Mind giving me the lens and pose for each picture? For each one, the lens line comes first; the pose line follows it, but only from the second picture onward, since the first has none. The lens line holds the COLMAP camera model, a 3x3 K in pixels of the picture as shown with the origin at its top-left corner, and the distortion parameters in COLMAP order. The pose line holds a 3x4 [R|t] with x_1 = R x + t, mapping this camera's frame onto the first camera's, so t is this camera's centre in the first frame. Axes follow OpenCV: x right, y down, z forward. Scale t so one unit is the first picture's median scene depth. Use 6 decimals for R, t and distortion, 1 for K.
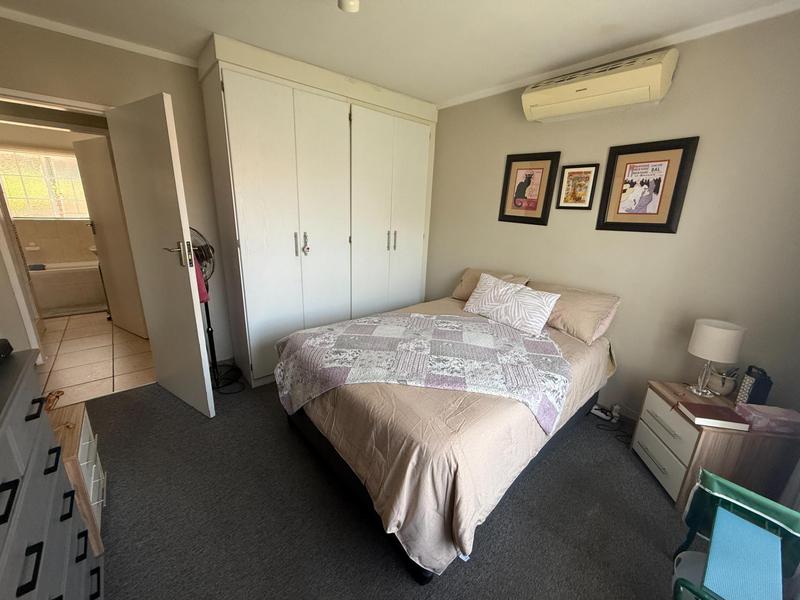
lens RADIAL K [[318.8, 0, 400.2], [0, 318.8, 300.5], [0, 0, 1]] dist [-0.001409, -0.000013]
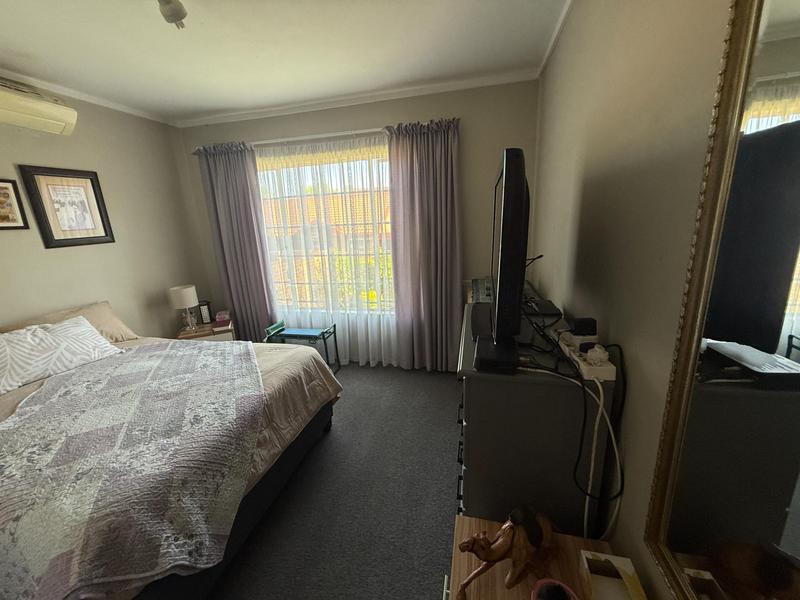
lens RADIAL K [[318.8, 0, 400.3], [0, 318.8, 296.9], [0, 0, 1]] dist [-0.001409, -0.000013]
pose [[-0.589013, -0.198512, 0.783363, -0.898365], [0.248371, 0.877973, 0.409238, -0.249231], [-0.769010, 0.435611, -0.467833, 0.773777]]
